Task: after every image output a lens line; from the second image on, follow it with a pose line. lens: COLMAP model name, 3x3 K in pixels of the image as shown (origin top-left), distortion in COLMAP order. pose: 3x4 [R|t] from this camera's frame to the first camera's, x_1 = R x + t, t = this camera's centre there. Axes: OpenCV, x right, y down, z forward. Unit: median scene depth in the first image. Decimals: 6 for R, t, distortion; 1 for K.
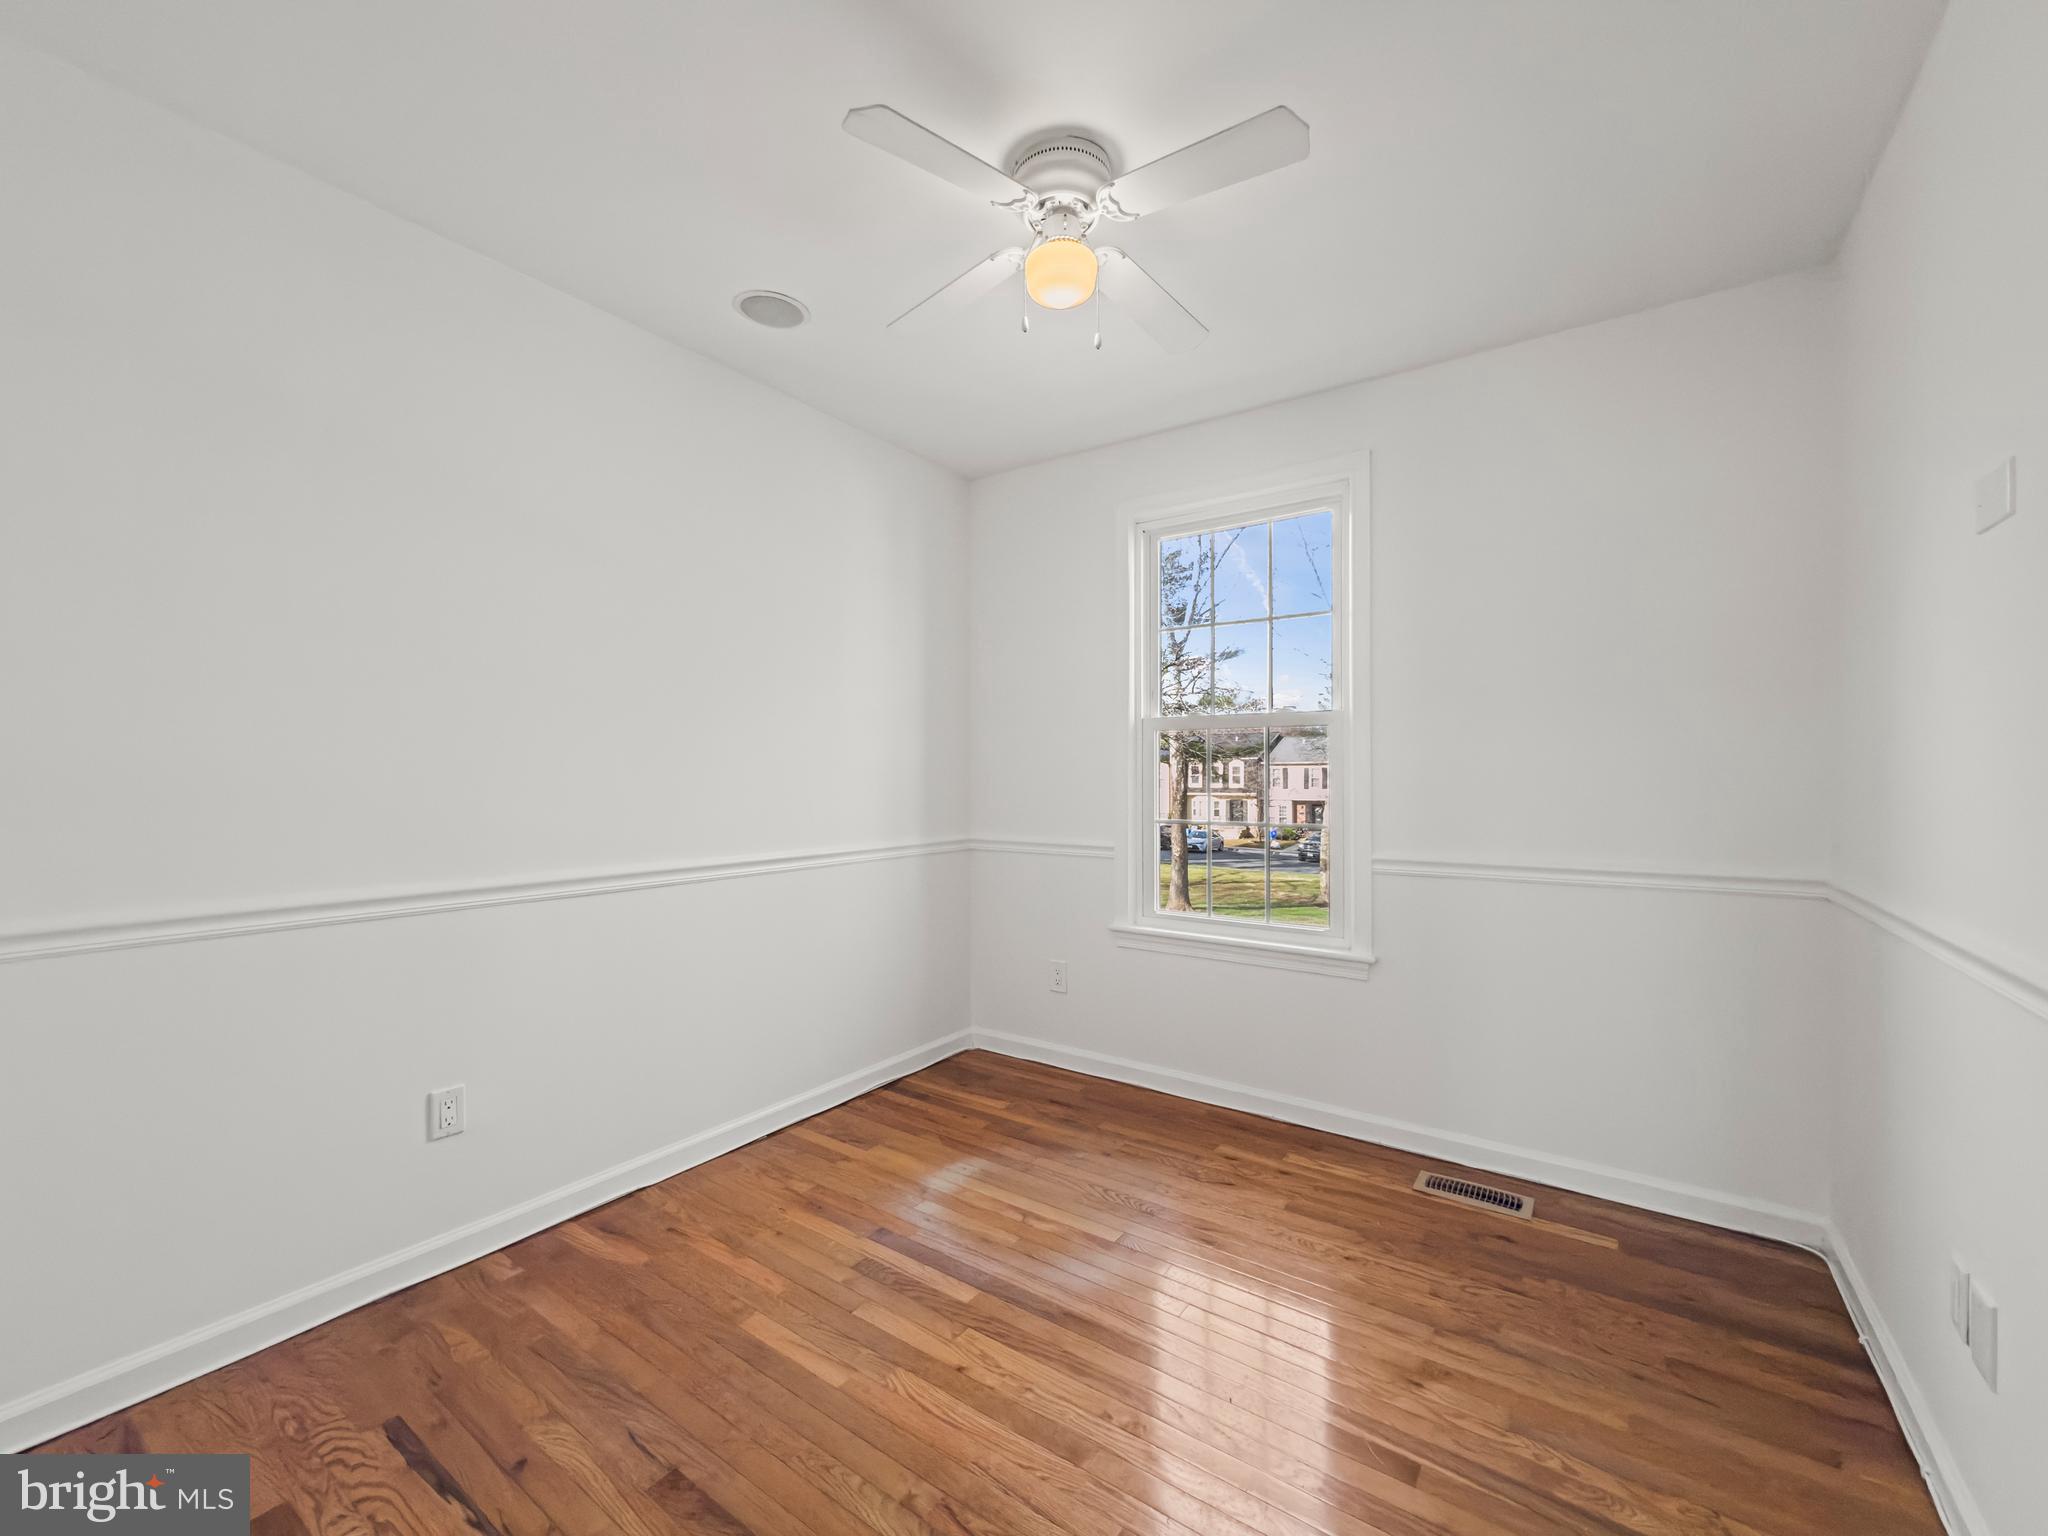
lens RADIAL K [[840.6, 0, 1024.0], [0, 840.6, 768.0], [0, 0, 1]] dist [-0.002570, -0.000264]
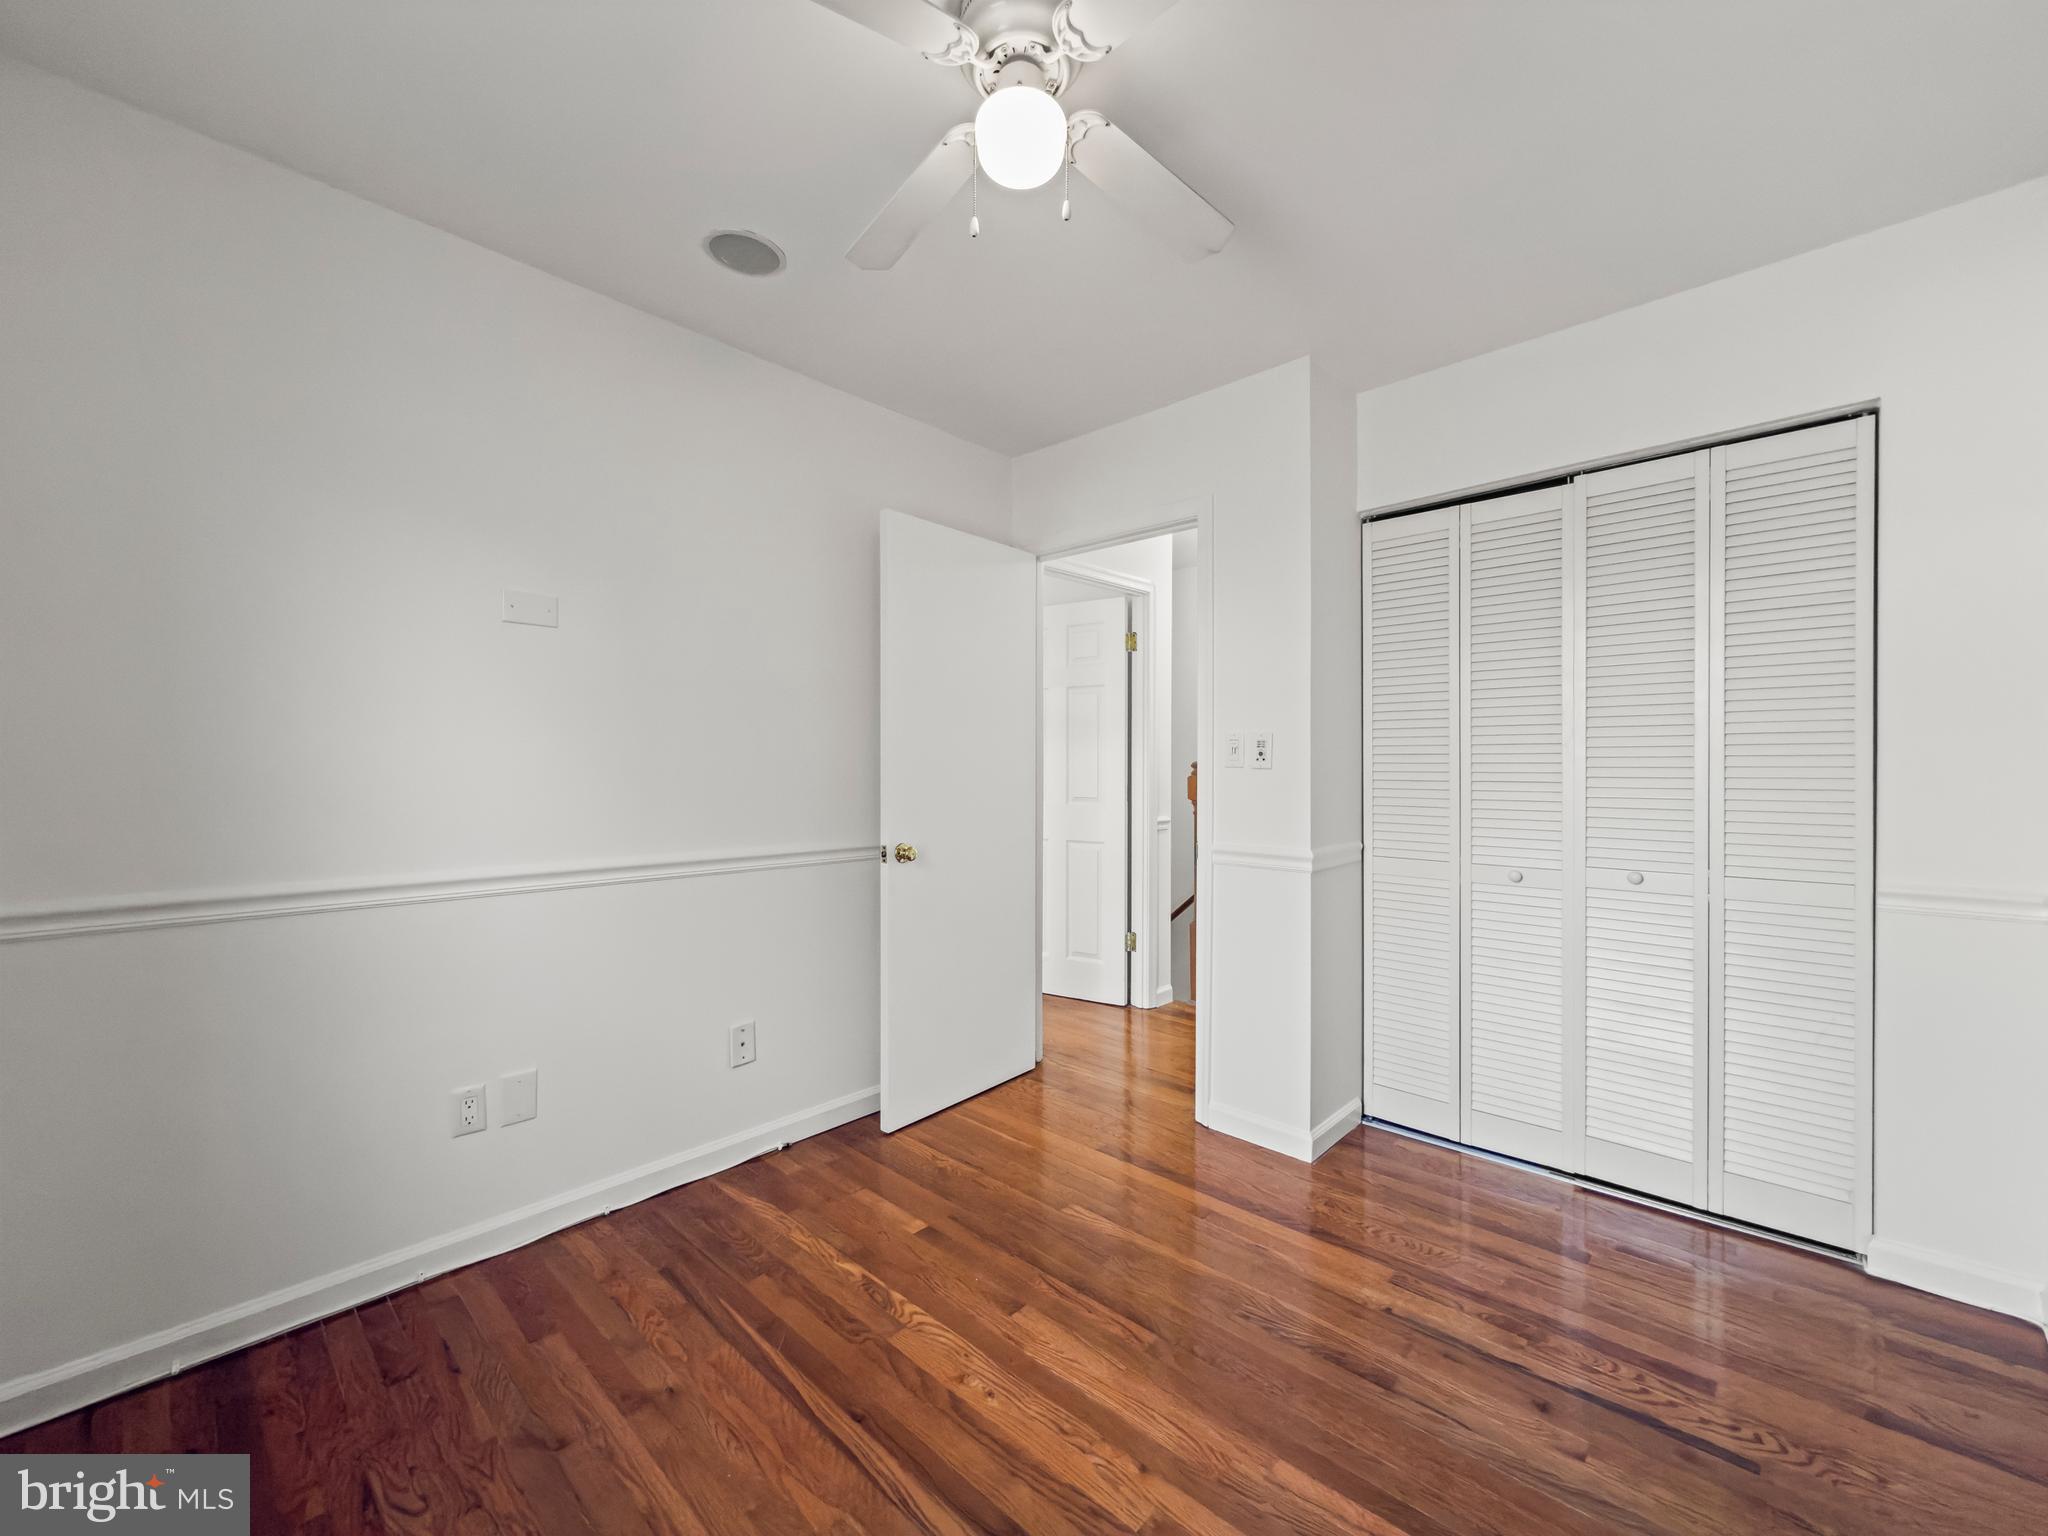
lens RADIAL K [[806.7, 0, 1024.0], [0, 806.7, 768.0], [0, 0, 1]] dist [-0.006839, -0.000143]
pose [[0.990633, 0.002629, -0.136527, 0.157762], [-0.002696, 0.999996, -0.000302, 0.011536], [0.136525, 0.000668, 0.990636, 0.245372]]
